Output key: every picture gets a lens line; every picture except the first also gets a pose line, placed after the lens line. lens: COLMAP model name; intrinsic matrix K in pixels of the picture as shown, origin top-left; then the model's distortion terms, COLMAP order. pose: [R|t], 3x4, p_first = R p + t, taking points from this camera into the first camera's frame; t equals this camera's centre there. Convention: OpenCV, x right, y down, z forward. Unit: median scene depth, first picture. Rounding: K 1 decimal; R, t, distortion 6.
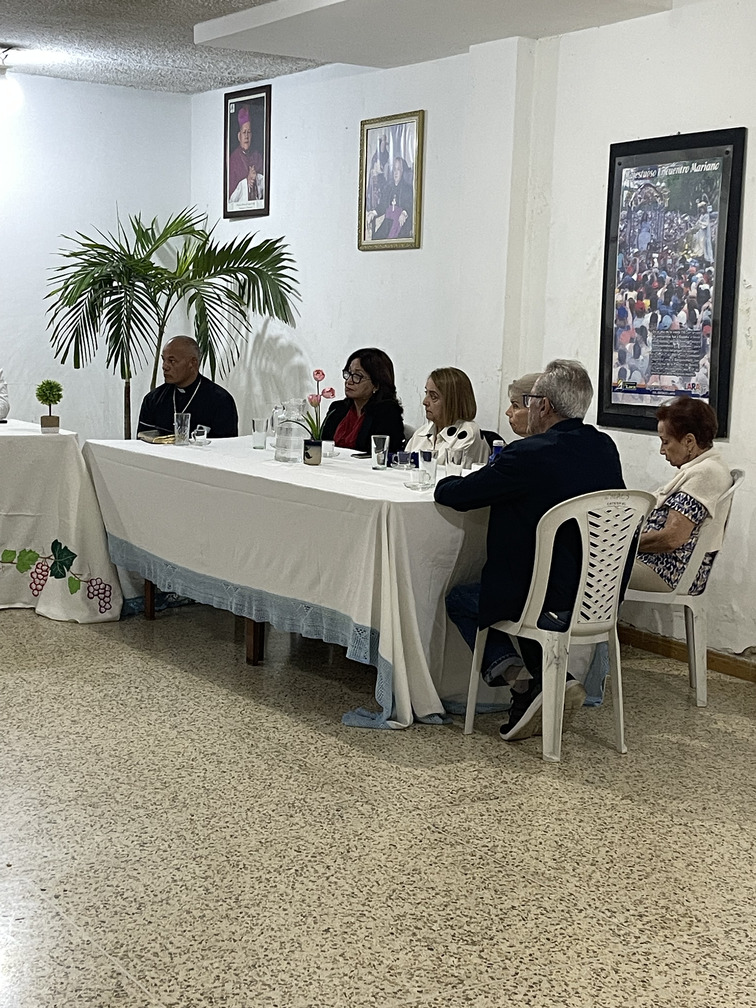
lens RADIAL K [[1569.6, 0, 378.0], [0, 1569.6, 504.0], [0, 0, 1]] dist [0.042781, 0.115821]
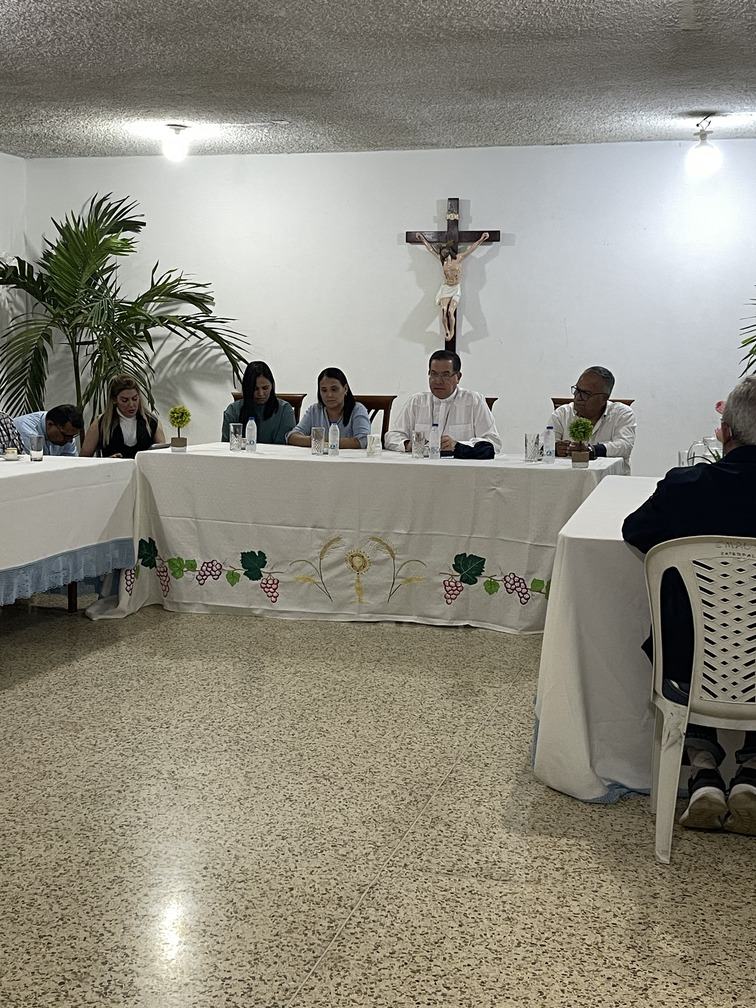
lens RADIAL K [[1341.9, 0, 378.0], [0, 1341.9, 504.0], [0, 0, 1]] dist [0.115631, -0.298679]
pose [[0.682763, 0.046364, -0.729168, 0.398999], [-0.075533, 0.997116, -0.007324, -0.005253], [0.726725, 0.060077, 0.684296, 0.308304]]
